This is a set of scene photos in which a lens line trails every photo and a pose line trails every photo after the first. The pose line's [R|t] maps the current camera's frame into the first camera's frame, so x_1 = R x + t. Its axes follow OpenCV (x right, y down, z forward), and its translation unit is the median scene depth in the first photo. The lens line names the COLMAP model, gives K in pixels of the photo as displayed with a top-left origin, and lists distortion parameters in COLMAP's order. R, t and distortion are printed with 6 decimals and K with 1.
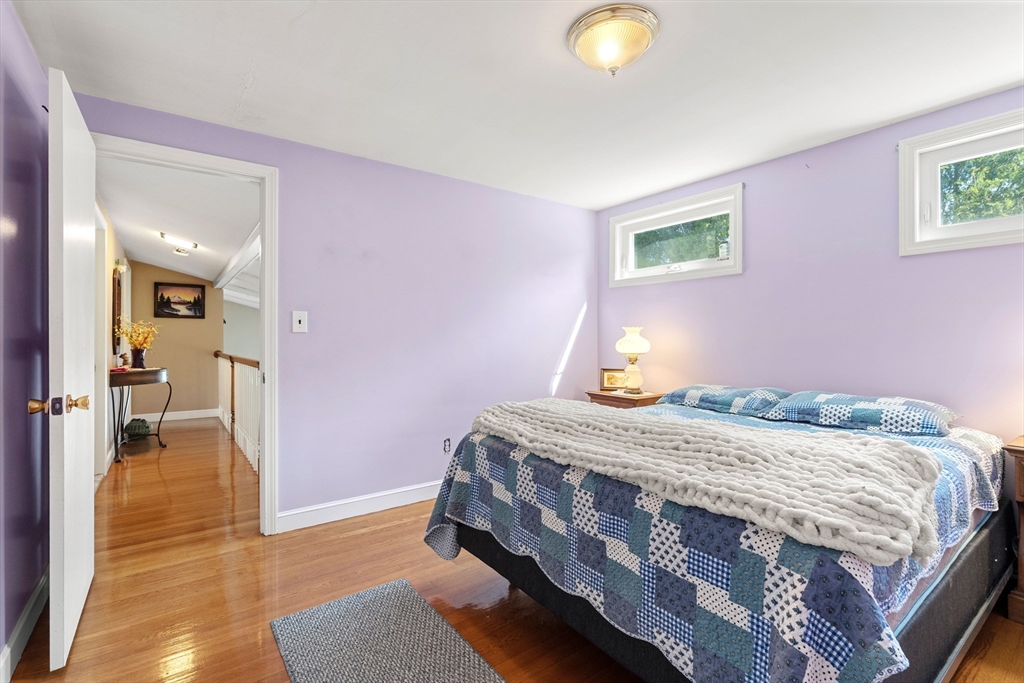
lens RADIAL K [[471.8, 0, 512.0], [0, 471.8, 341.5], [0, 0, 1]] dist [-0.003719, 0.000270]
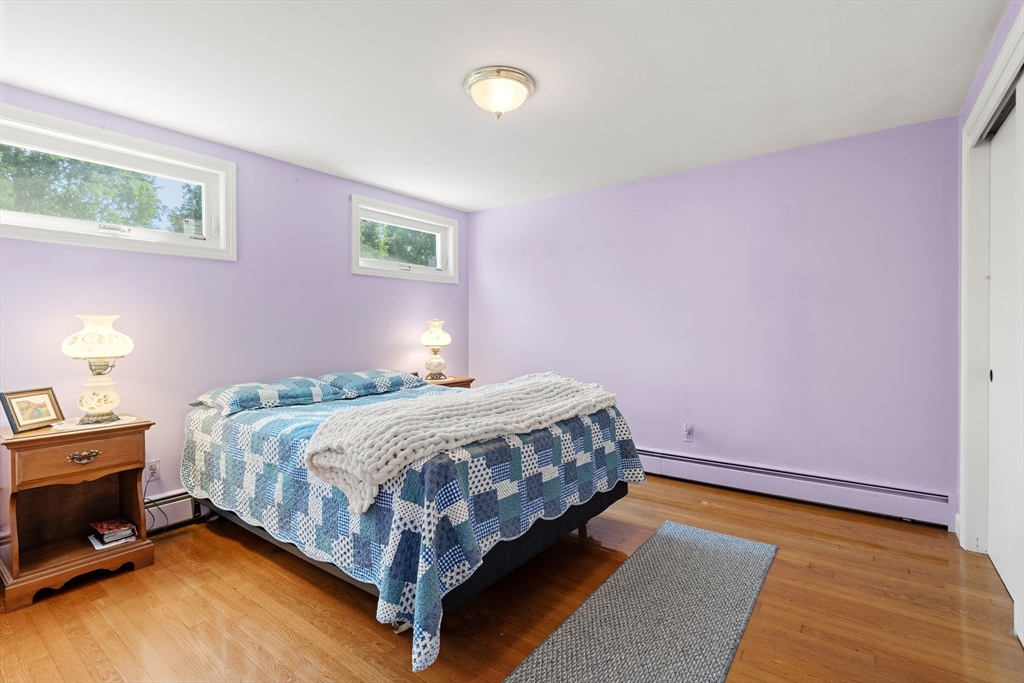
lens RADIAL K [[471.8, 0, 512.0], [0, 471.8, 341.5], [0, 0, 1]] dist [-0.003719, 0.000270]
pose [[-0.291283, -0.022793, 0.956365, -0.904919], [0.016061, 0.999459, 0.028711, -0.007997], [-0.956502, 0.023723, -0.290759, 1.215321]]
